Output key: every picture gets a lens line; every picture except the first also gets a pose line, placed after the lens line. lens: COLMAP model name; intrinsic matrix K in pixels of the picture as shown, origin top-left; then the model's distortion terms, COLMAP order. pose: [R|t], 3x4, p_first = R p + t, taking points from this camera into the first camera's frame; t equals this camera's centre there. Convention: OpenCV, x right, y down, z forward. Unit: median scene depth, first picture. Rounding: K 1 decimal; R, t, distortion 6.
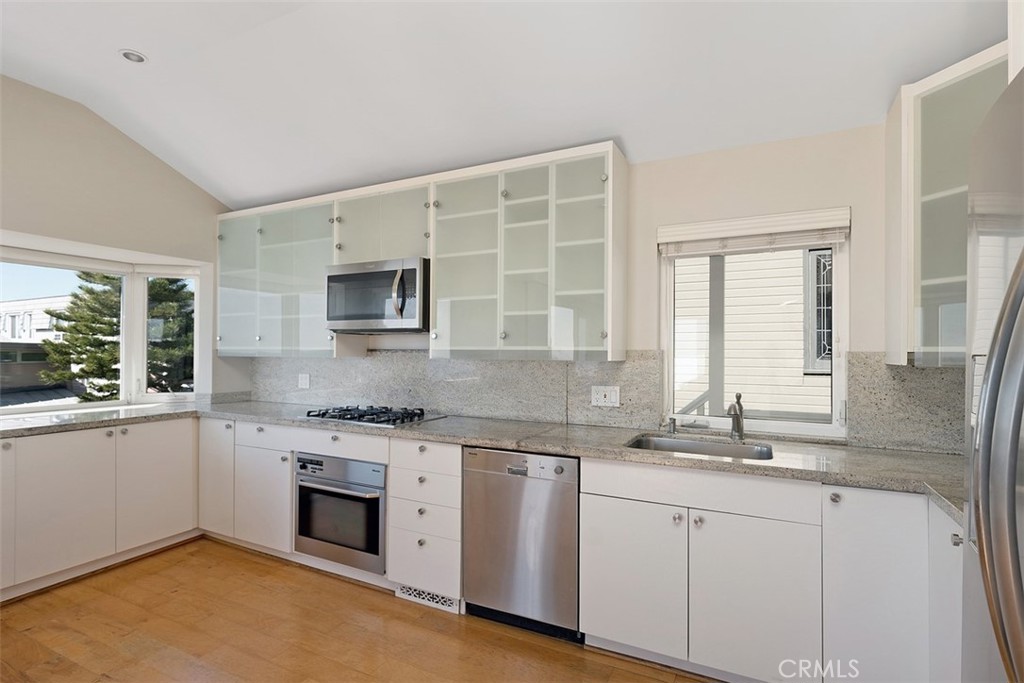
lens RADIAL K [[507.9, 0, 499.5], [0, 507.9, 348.3], [0, 0, 1]] dist [-0.000786, -0.000184]
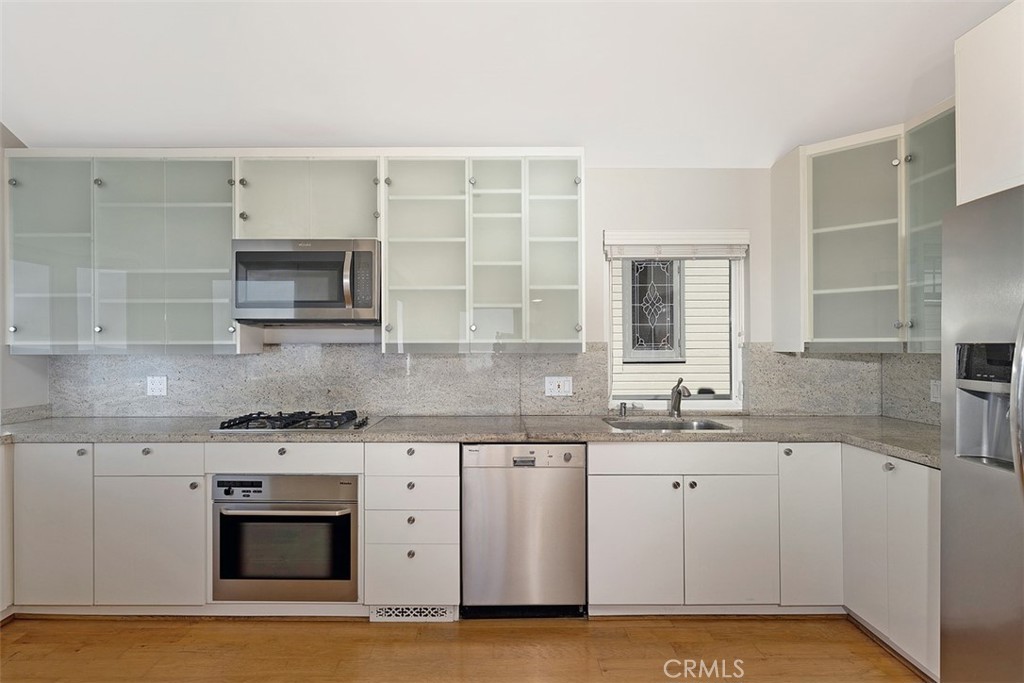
lens RADIAL K [[568.7, 0, 488.9], [0, 568.7, 343.3], [0, 0, 1]] dist [-0.000197, 0.000281]
pose [[0.886701, -0.007061, 0.462289, -0.454686], [0.005078, 0.999972, 0.005533, -0.001884], [-0.462315, -0.002558, 0.886712, 0.024477]]
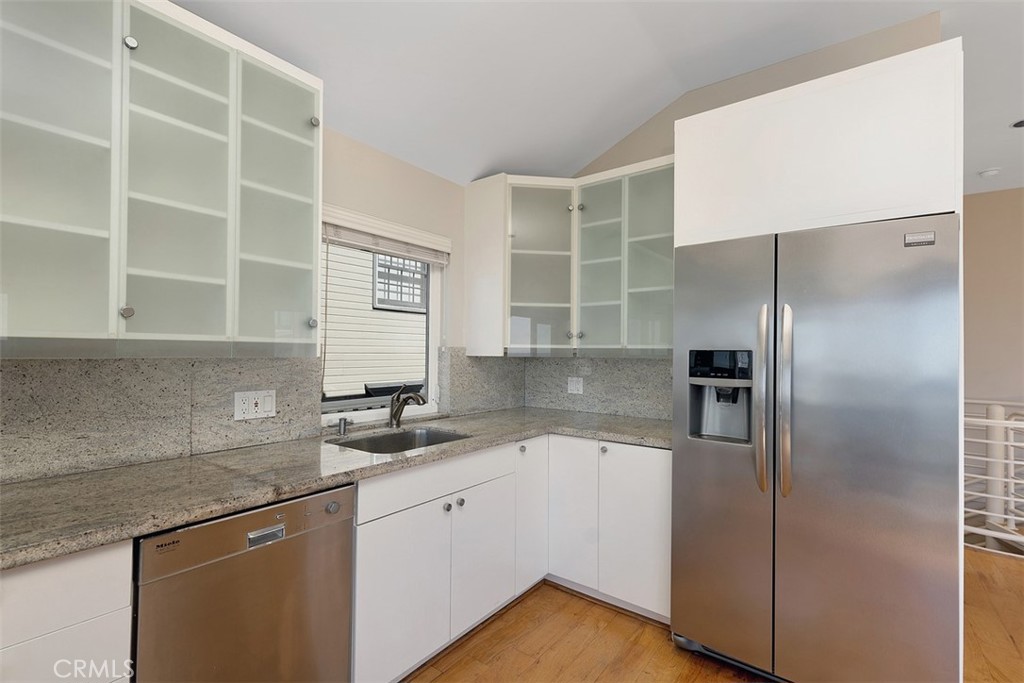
lens RADIAL K [[465.0, 0, 527.3], [0, 465.0, 347.2], [0, 0, 1]] dist [0.014788, -0.000177]
pose [[0.144250, 0.005174, 0.989528, -0.403632], [-0.016005, 0.999868, -0.002895, 0.005974], [-0.989412, -0.015420, 0.144313, 0.502362]]
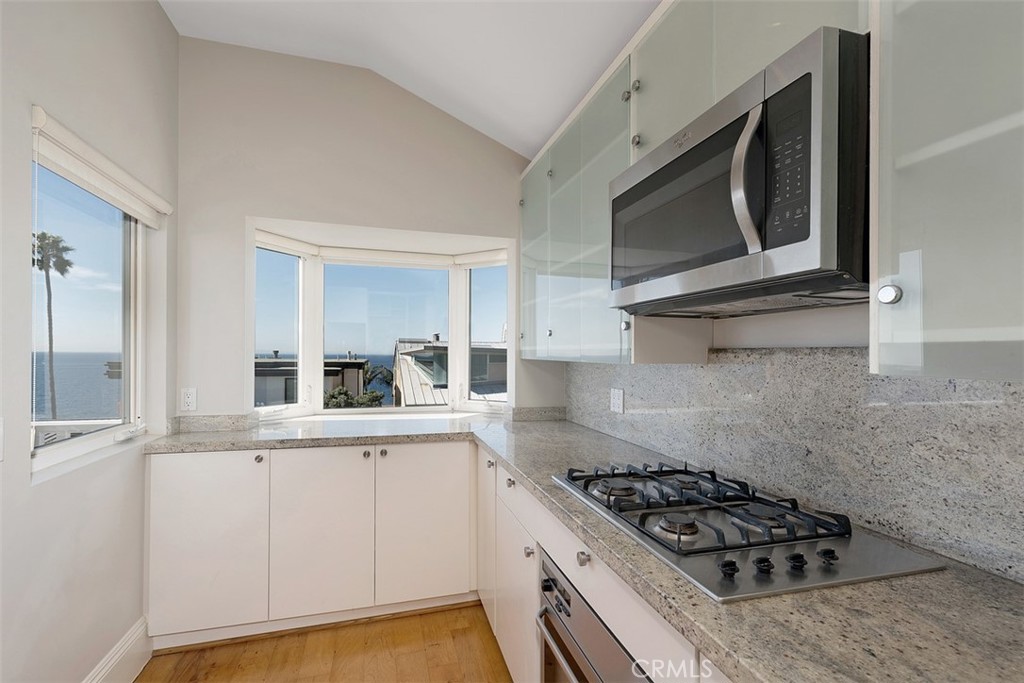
lens RADIAL K [[452.8, 0, 511.4], [0, 452.8, 348.0], [0, 0, 1]] dist [-0.002162, -0.000276]
pose [[0.688554, -0.007109, -0.725150, -0.095377], [-0.002438, 0.999924, -0.012118, 0.009264], [0.725181, 0.010112, 0.688484, 0.705240]]
